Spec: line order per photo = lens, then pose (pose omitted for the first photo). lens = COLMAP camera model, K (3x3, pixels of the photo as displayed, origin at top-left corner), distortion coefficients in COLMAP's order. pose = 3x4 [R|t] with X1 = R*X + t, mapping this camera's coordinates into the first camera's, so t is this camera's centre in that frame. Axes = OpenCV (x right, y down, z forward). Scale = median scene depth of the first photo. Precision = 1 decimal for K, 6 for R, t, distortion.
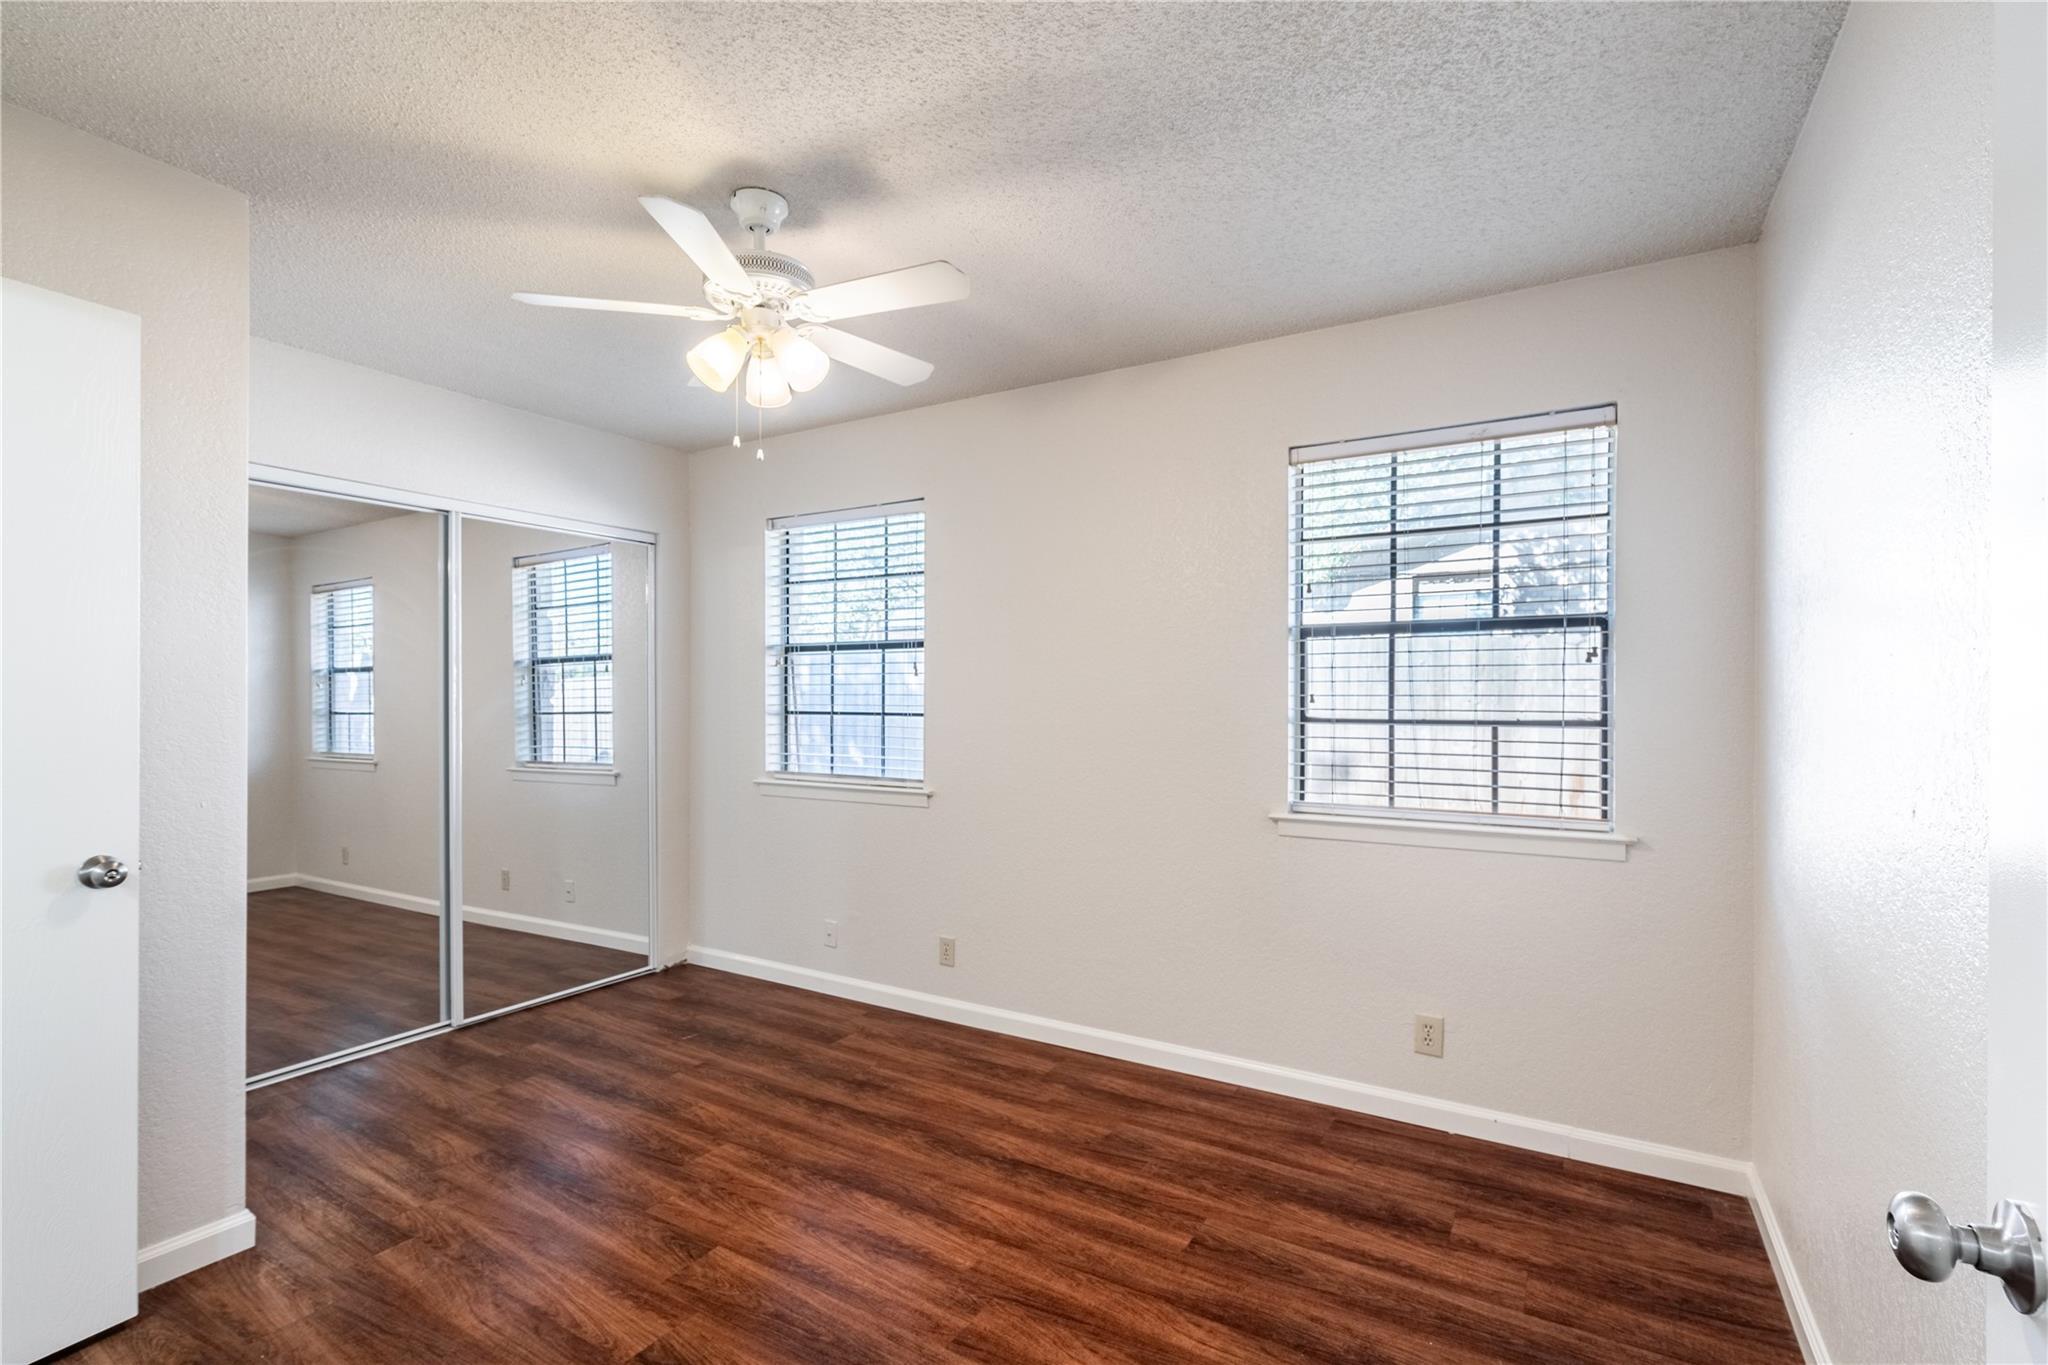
lens RADIAL K [[936.1, 0, 1020.2], [0, 936.1, 694.6], [0, 0, 1]] dist [0.002143, -0.000045]
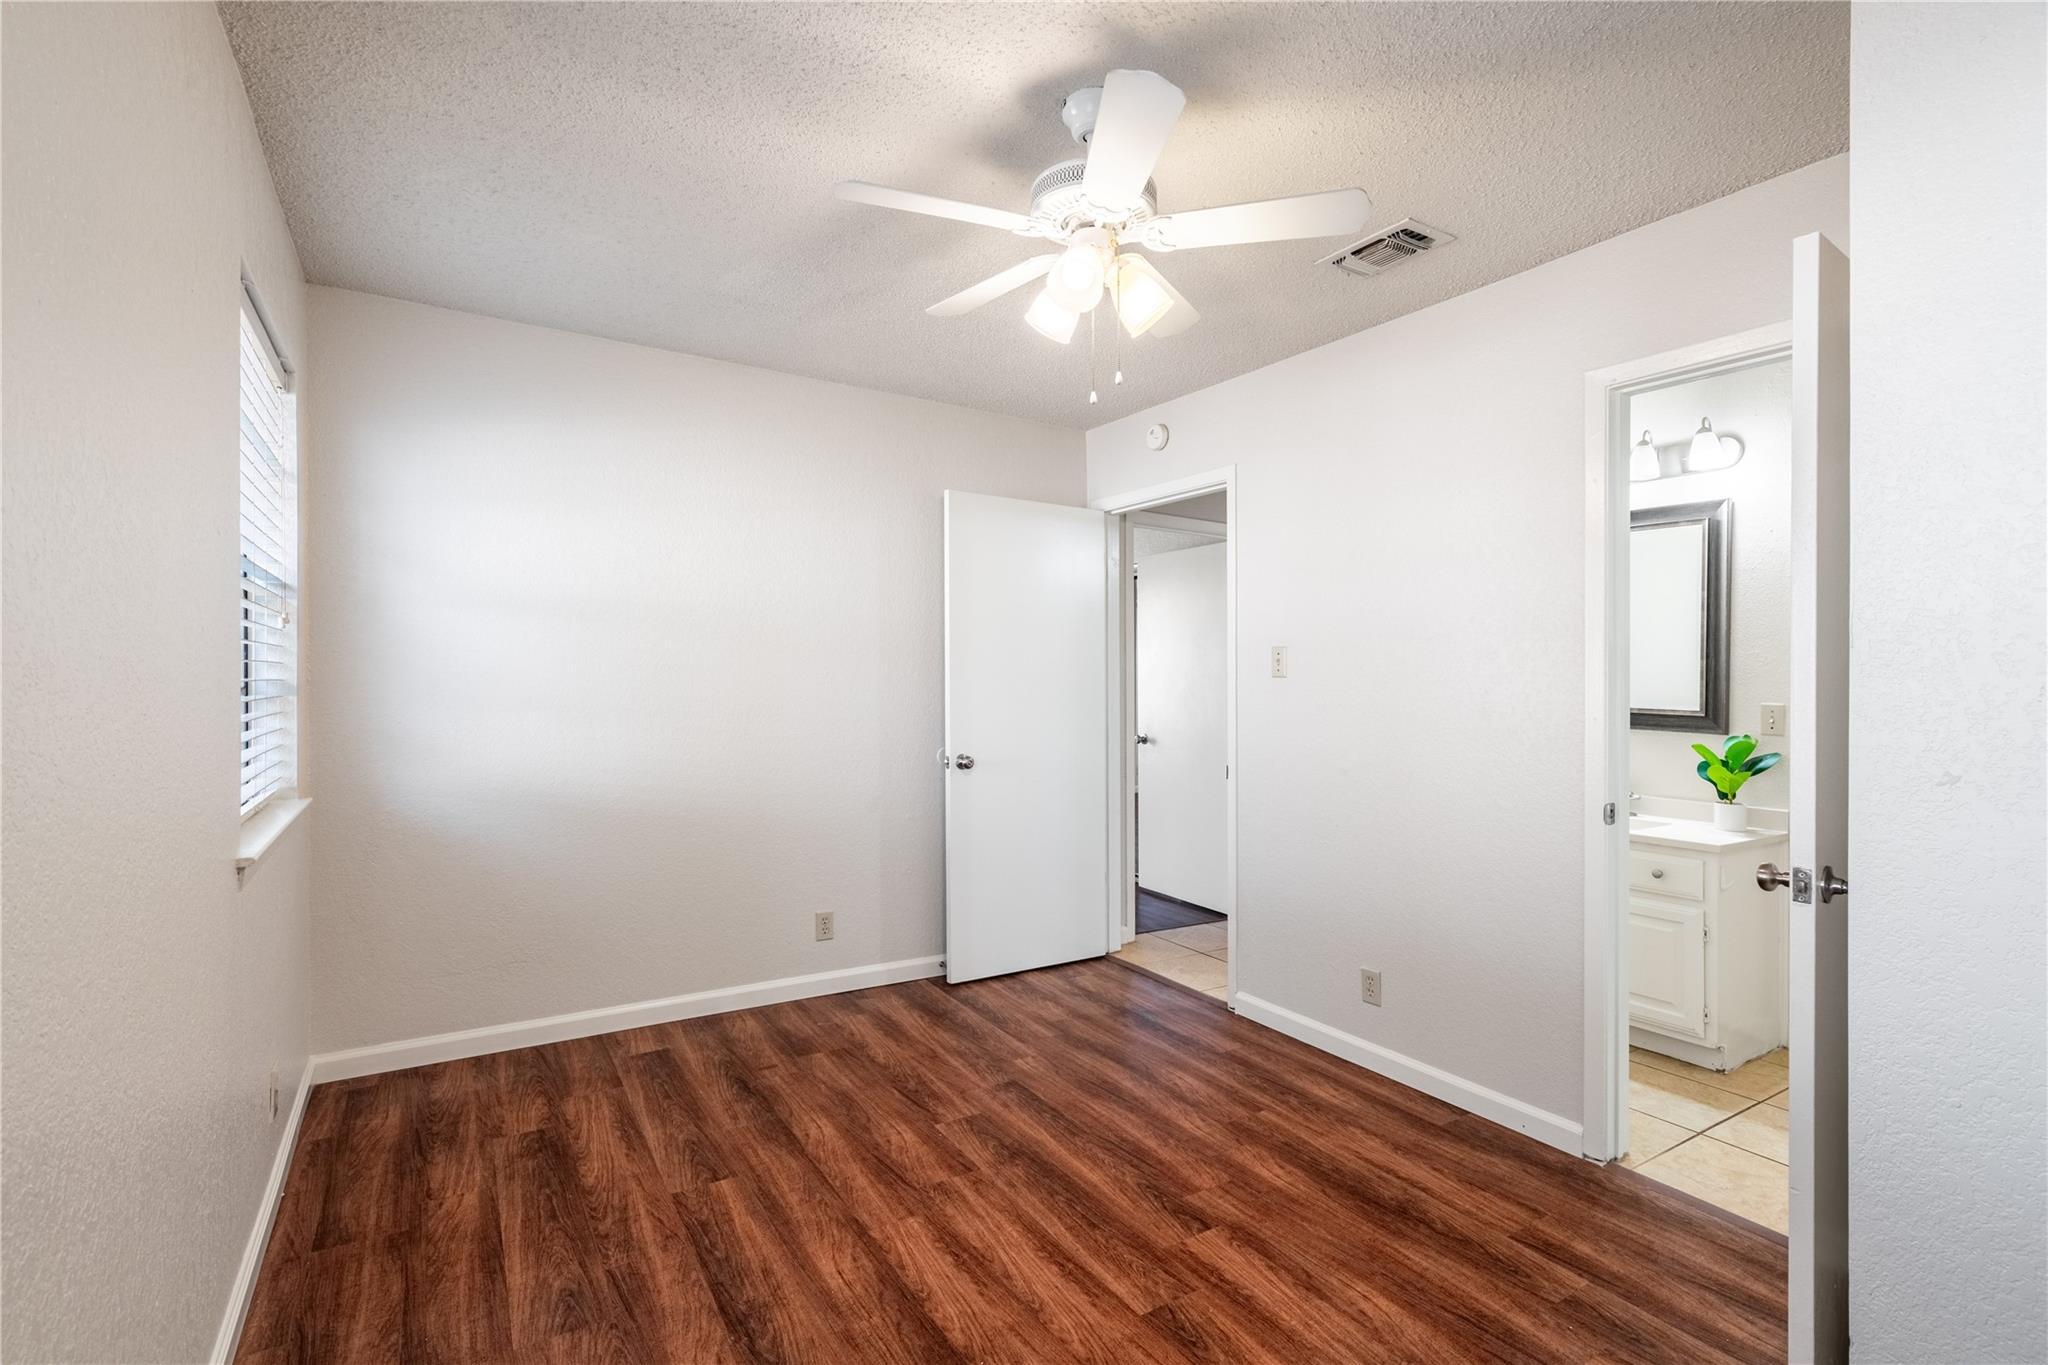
lens RADIAL K [[936.1, 0, 1025.0], [0, 936.1, 684.1], [0, 0, 1]] dist [0.002143, -0.000045]
pose [[-0.895700, -0.015202, 0.444399, -0.594179], [-0.016506, 0.999863, 0.000935, 0.013691], [-0.444352, -0.006497, -0.895829, 1.803993]]
